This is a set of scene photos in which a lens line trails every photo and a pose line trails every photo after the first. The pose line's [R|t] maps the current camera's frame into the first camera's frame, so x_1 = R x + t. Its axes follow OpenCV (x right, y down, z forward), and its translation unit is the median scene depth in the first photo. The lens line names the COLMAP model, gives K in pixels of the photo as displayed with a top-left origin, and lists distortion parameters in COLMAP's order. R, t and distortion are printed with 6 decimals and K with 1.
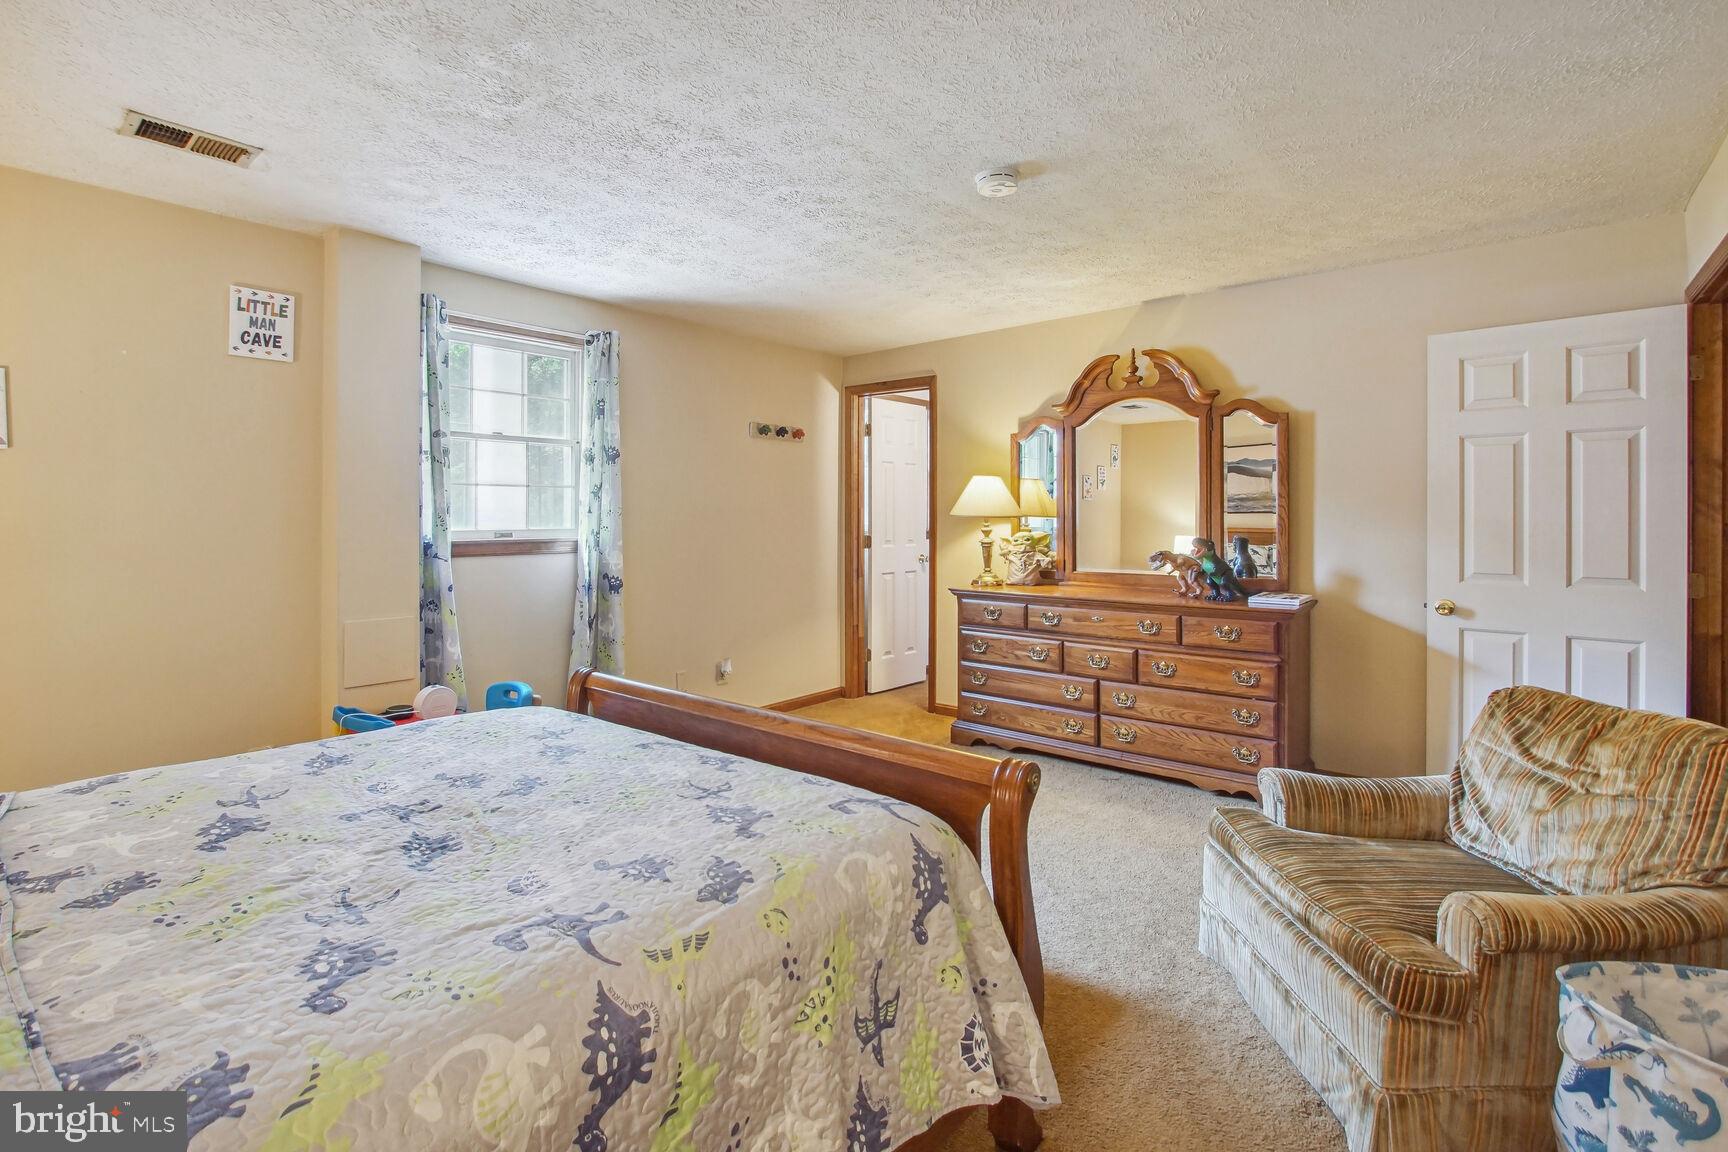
lens RADIAL K [[788.4, 0, 859.1], [0, 788.4, 524.0], [0, 0, 1]] dist [-0.016072, 0.000479]
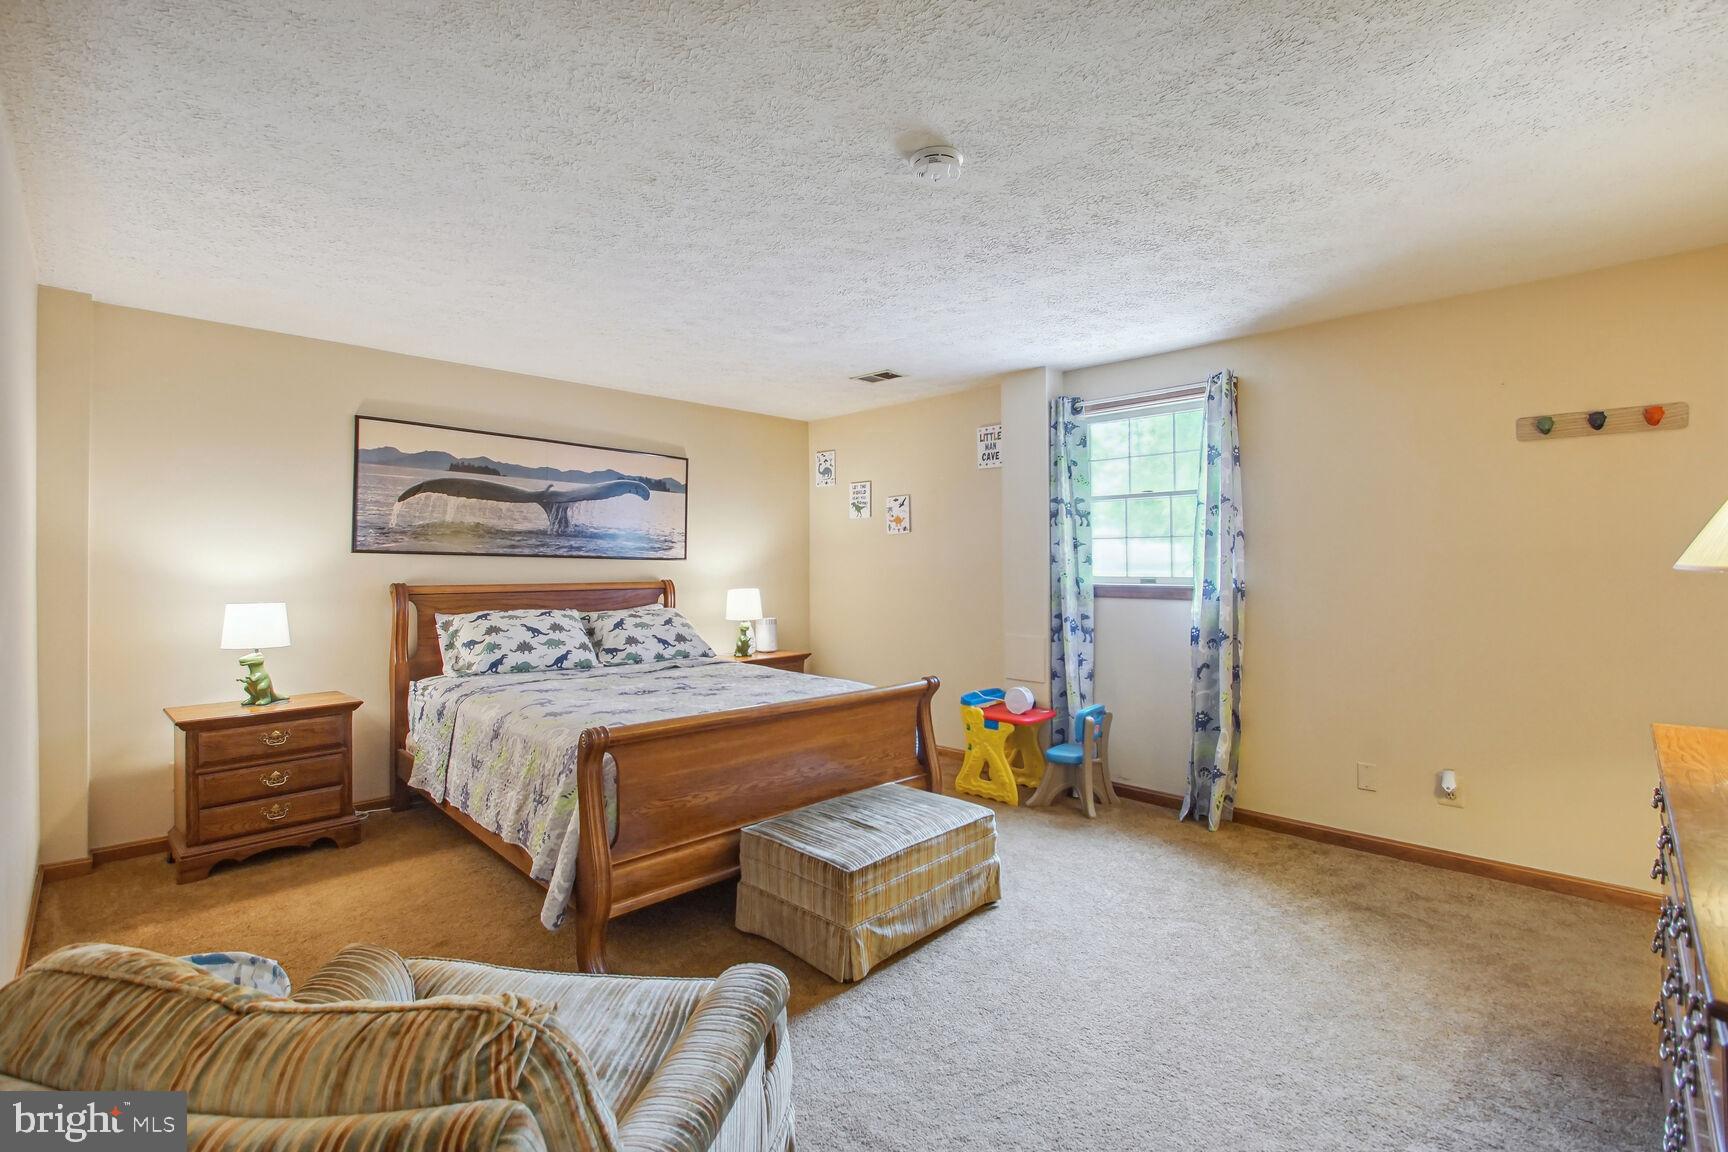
lens RADIAL K [[767.6, 0, 863.9], [0, 767.6, 558.0], [0, 0, 1]] dist [-0.017984, 0.001544]
pose [[-0.082200, -0.003035, -0.996611, 0.732371], [-0.008642, 0.999960, -0.002332, -0.014616], [0.996578, 0.008421, -0.082223, 0.743632]]
